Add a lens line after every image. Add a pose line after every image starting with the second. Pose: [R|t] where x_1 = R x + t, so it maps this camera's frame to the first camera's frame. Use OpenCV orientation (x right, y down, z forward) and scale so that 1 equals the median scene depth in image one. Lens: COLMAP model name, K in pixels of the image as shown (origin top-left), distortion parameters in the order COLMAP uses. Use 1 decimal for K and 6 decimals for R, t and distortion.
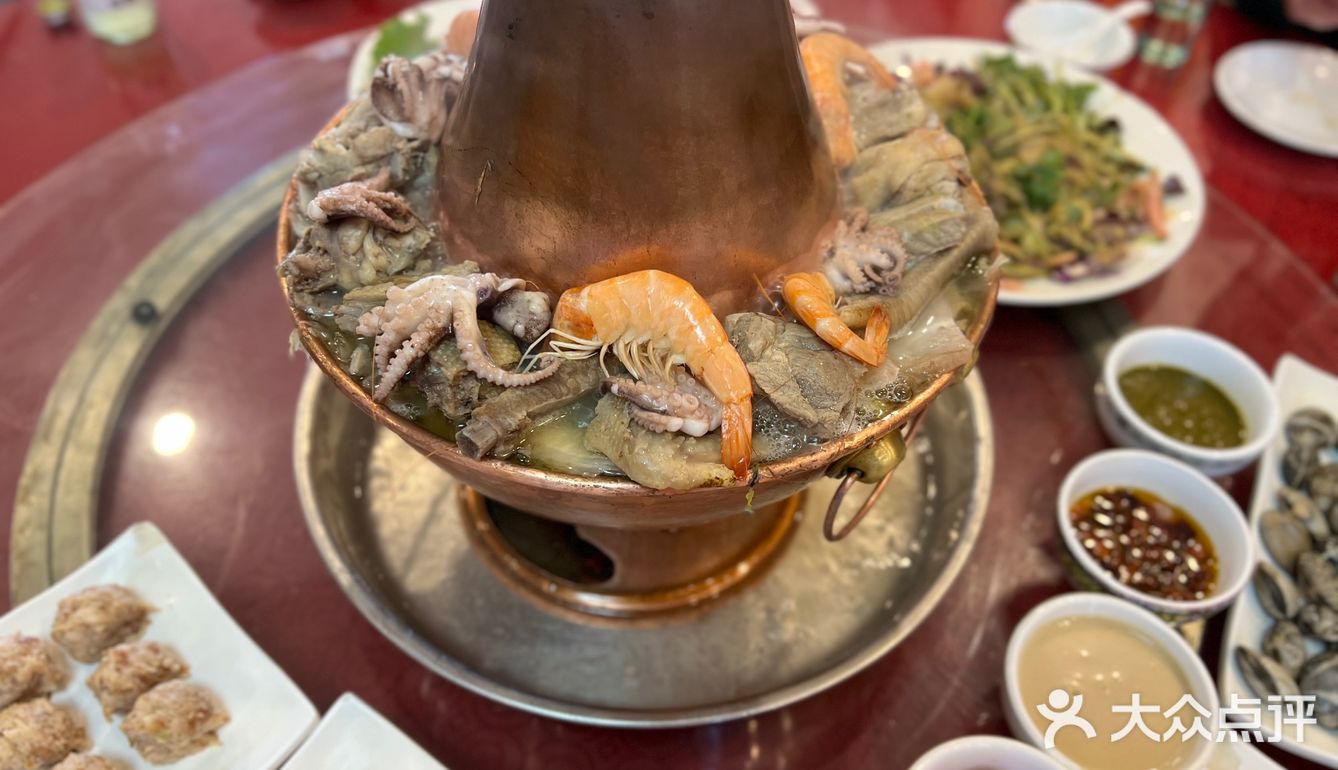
lens RADIAL K [[1031.1, 0, 669.0], [0, 1031.1, 385.0], [0, 0, 1]] dist [0.079553, -0.248061]
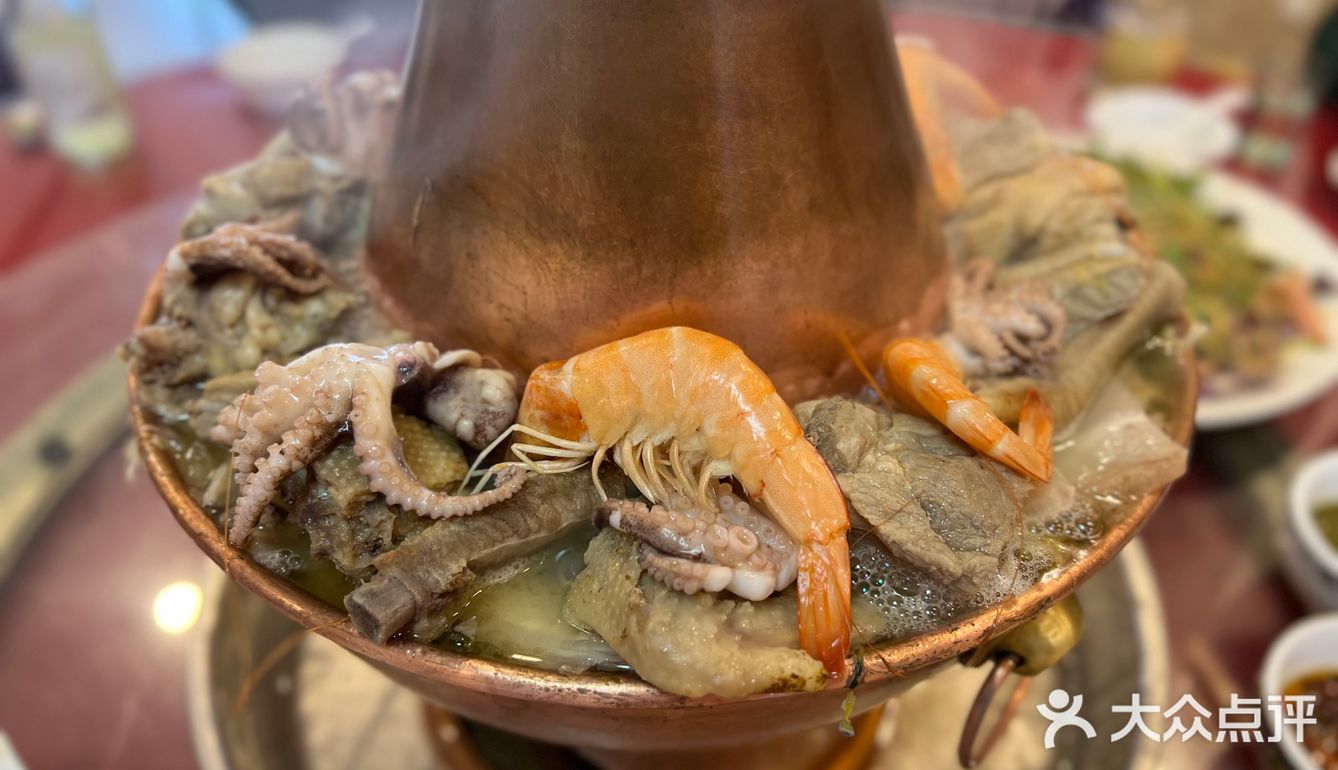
lens RADIAL K [[1031.1, 0, 669.0], [0, 1031.1, 385.0], [0, 0, 1]] dist [0.079553, -0.248061]
pose [[0.999341, -0.014592, -0.033235, -0.000643], [0.009167, 0.987415, -0.157885, 0.020758], [0.035120, 0.157476, 0.986898, 0.387429]]
